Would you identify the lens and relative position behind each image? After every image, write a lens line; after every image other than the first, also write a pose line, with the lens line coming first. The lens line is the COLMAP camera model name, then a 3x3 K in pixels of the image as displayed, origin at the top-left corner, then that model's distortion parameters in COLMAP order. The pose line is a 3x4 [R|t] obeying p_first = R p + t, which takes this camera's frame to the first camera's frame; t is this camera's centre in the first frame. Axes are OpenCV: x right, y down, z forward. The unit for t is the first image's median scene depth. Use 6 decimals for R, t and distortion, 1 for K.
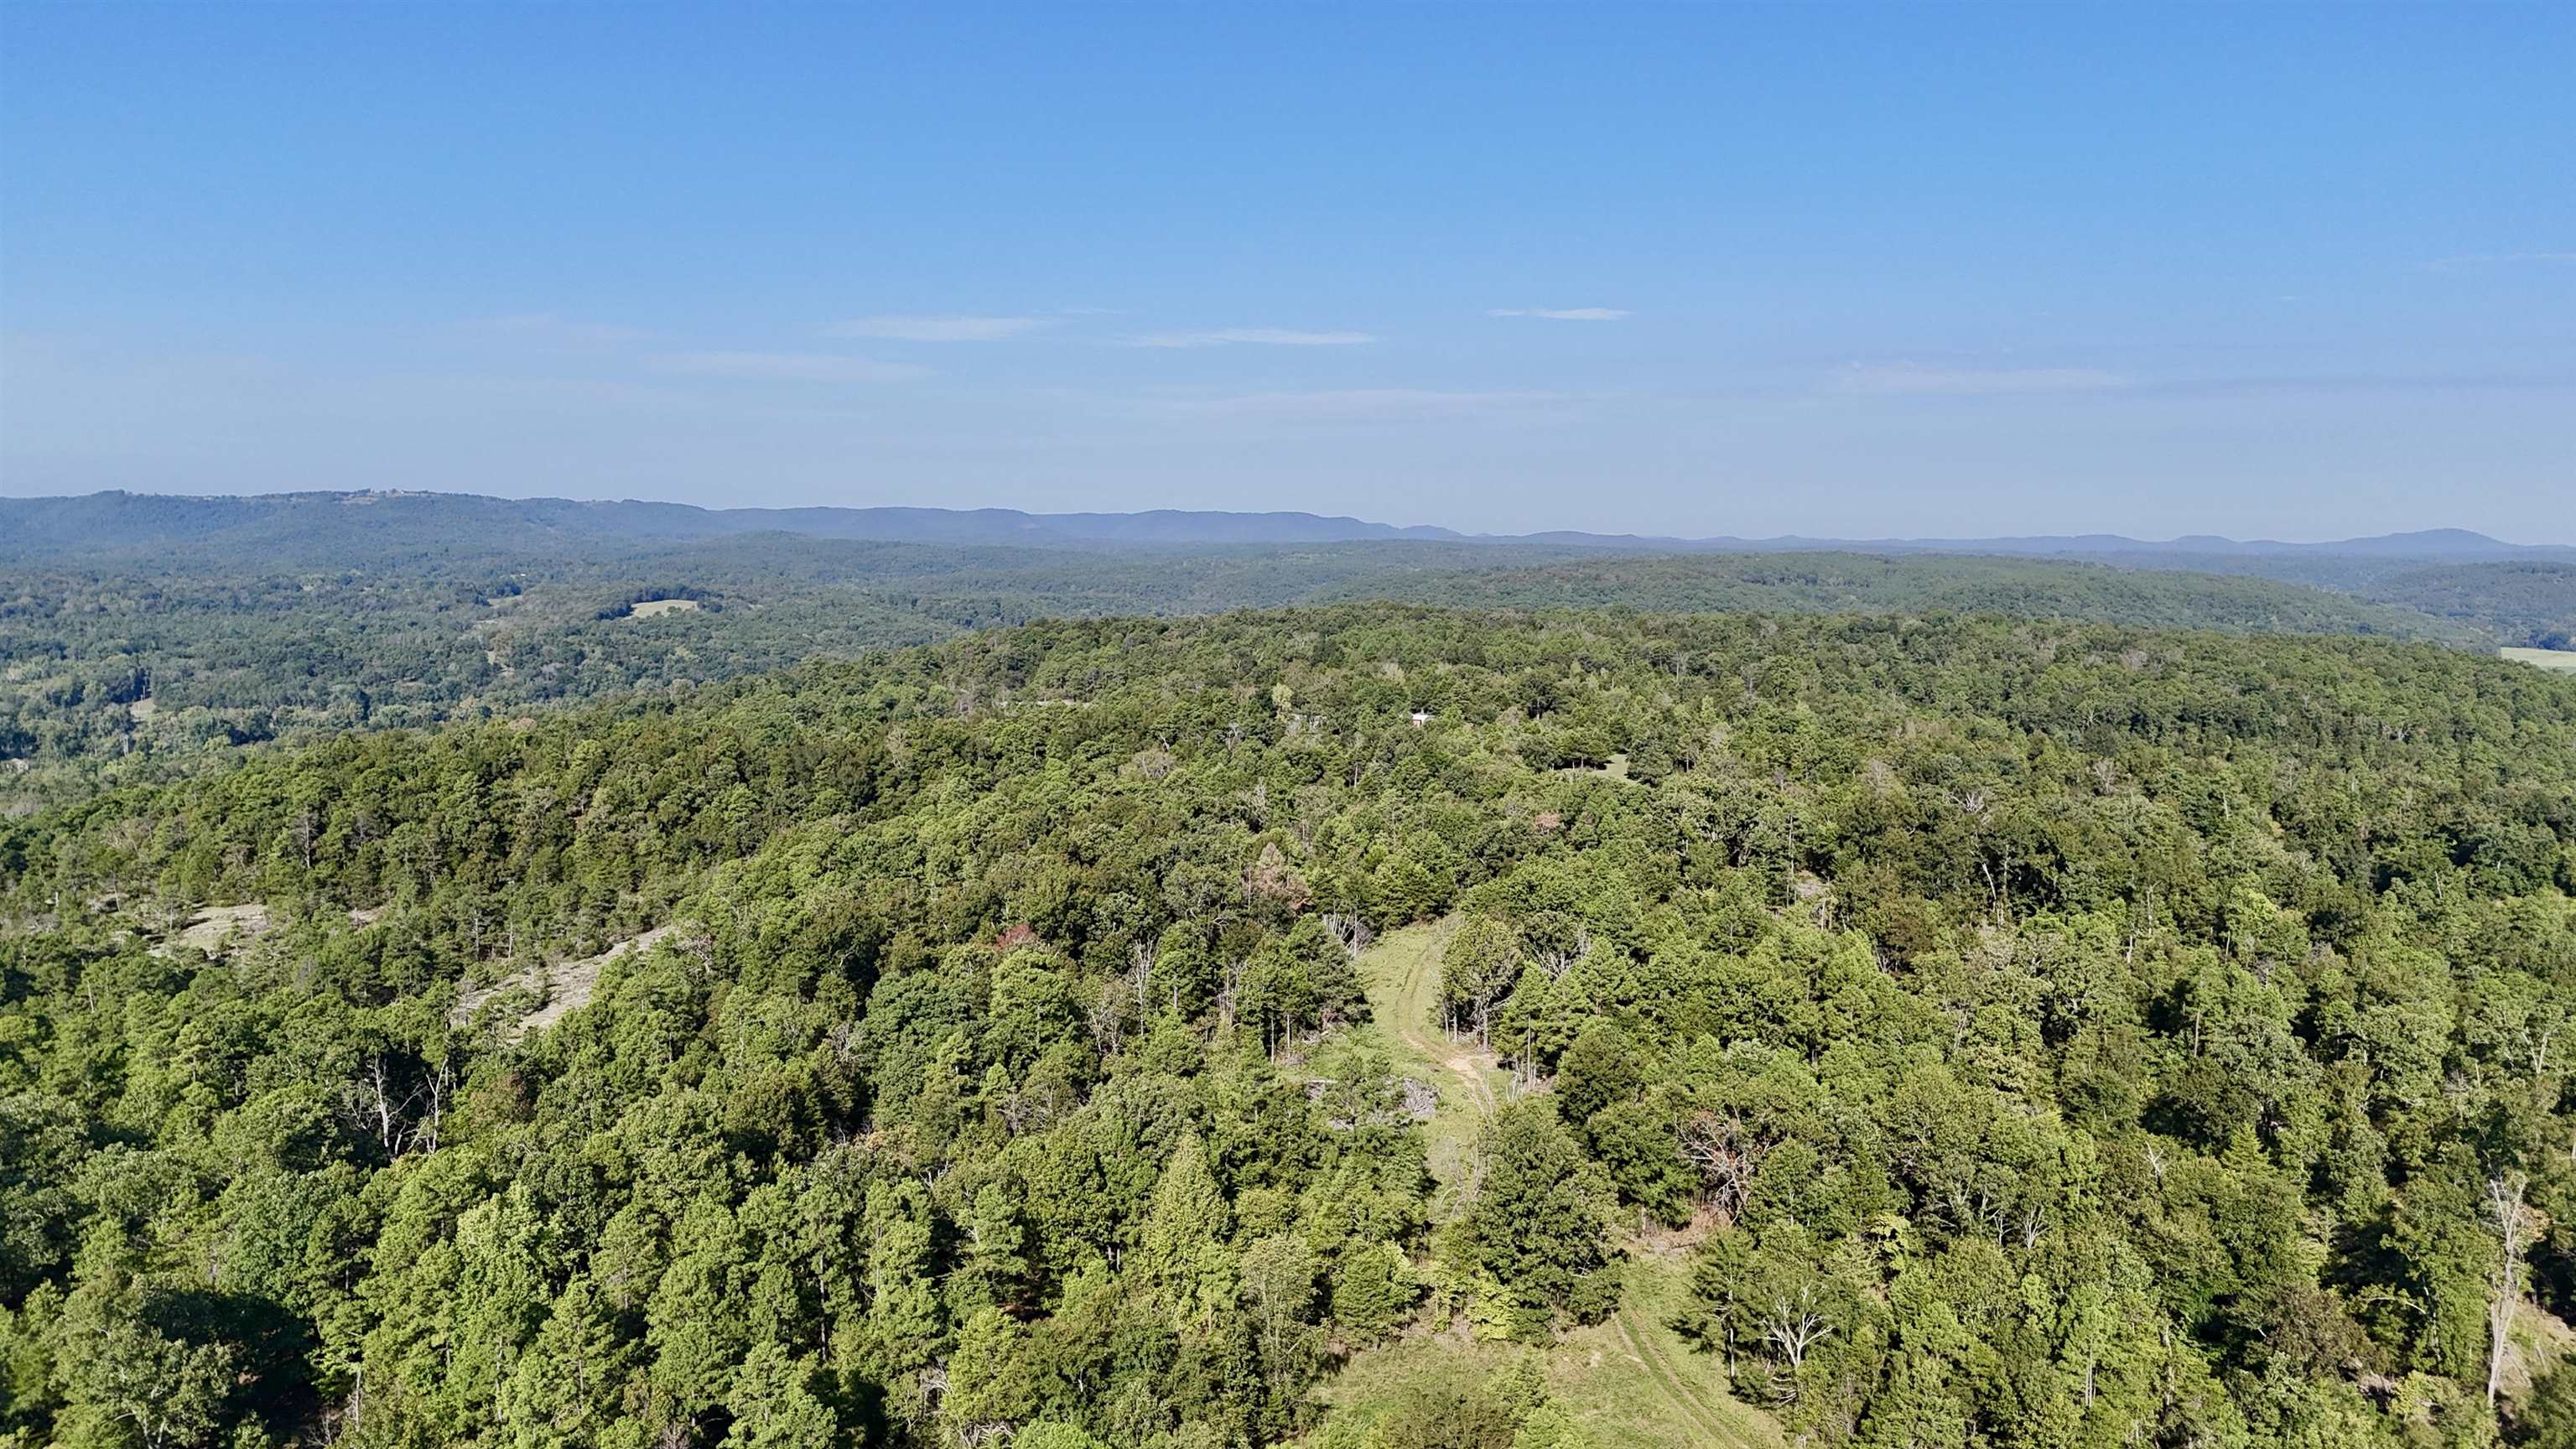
lens RADIAL K [[1894.1, 0, 1288.0], [0, 1894.1, 724.5], [0, 0, 1]] dist [0.076303, -0.069236]
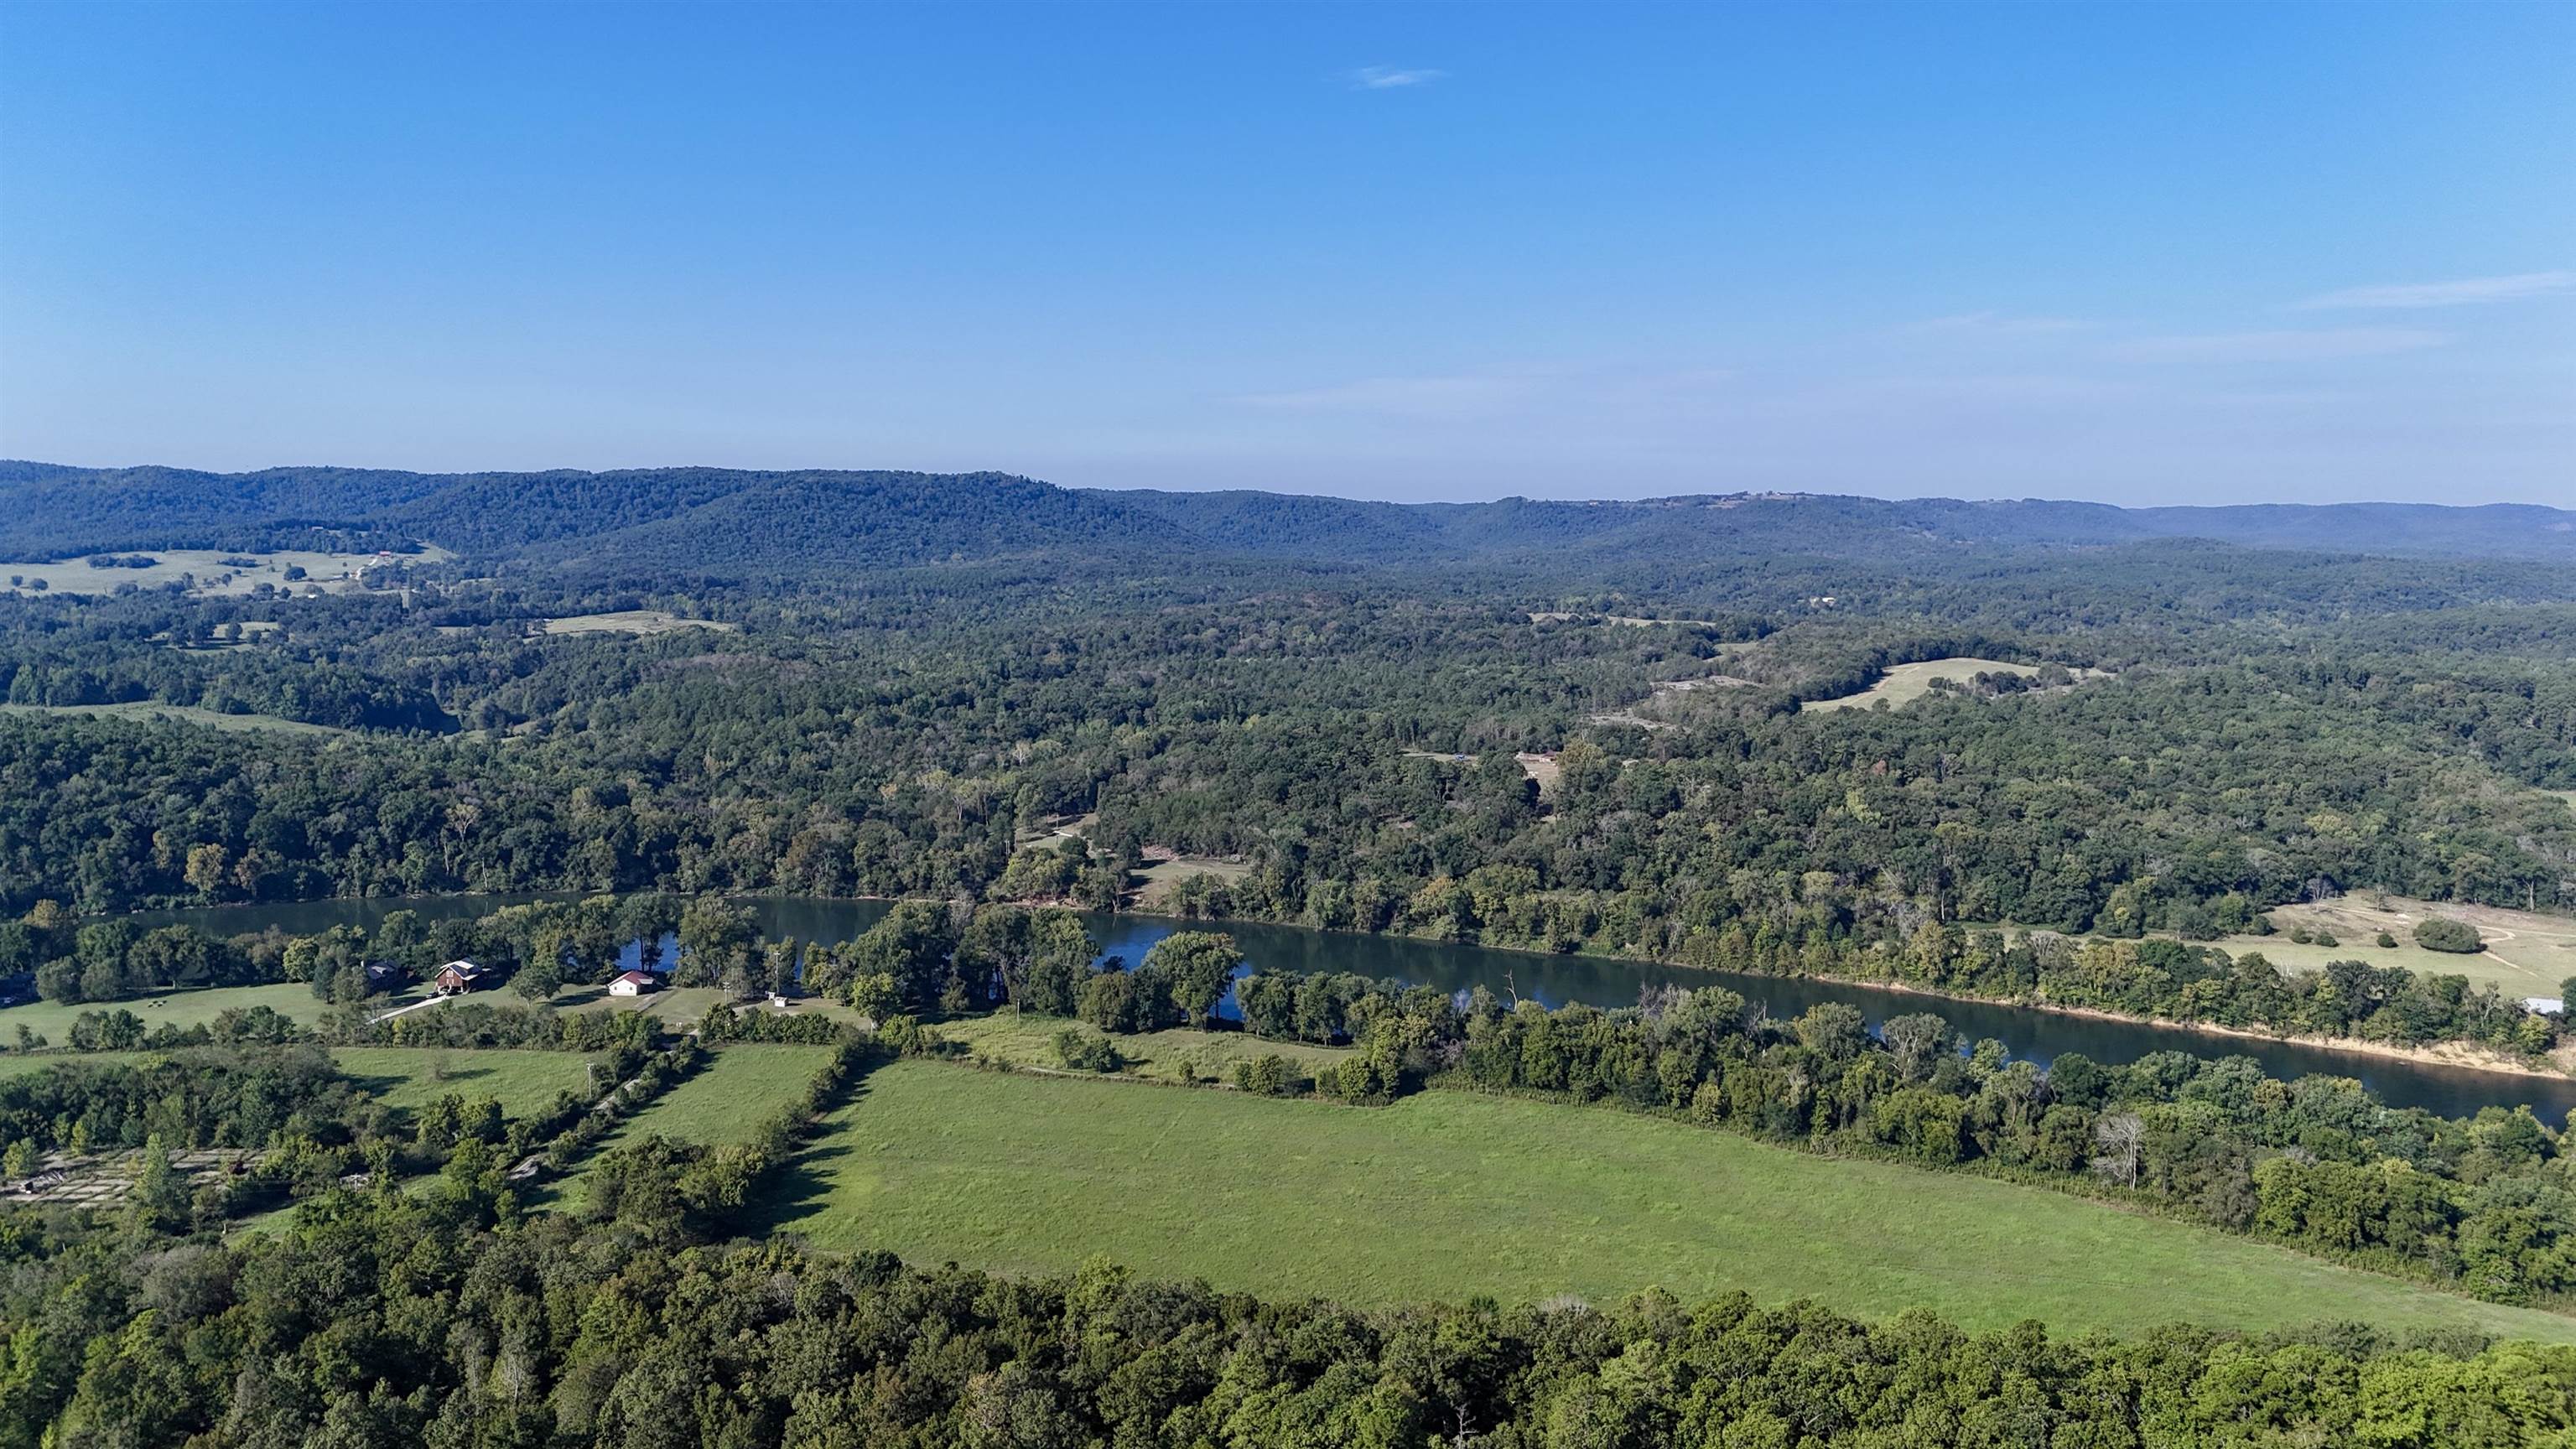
lens RADIAL K [[1894.1, 0, 1288.0], [0, 1894.1, 724.5], [0, 0, 1]] dist [0.076303, -0.069236]
pose [[0.757421, 0.074840, -0.648624, -0.022430], [-0.073561, 0.996865, 0.029121, -0.016327], [0.648770, 0.025656, 0.760552, 0.121926]]
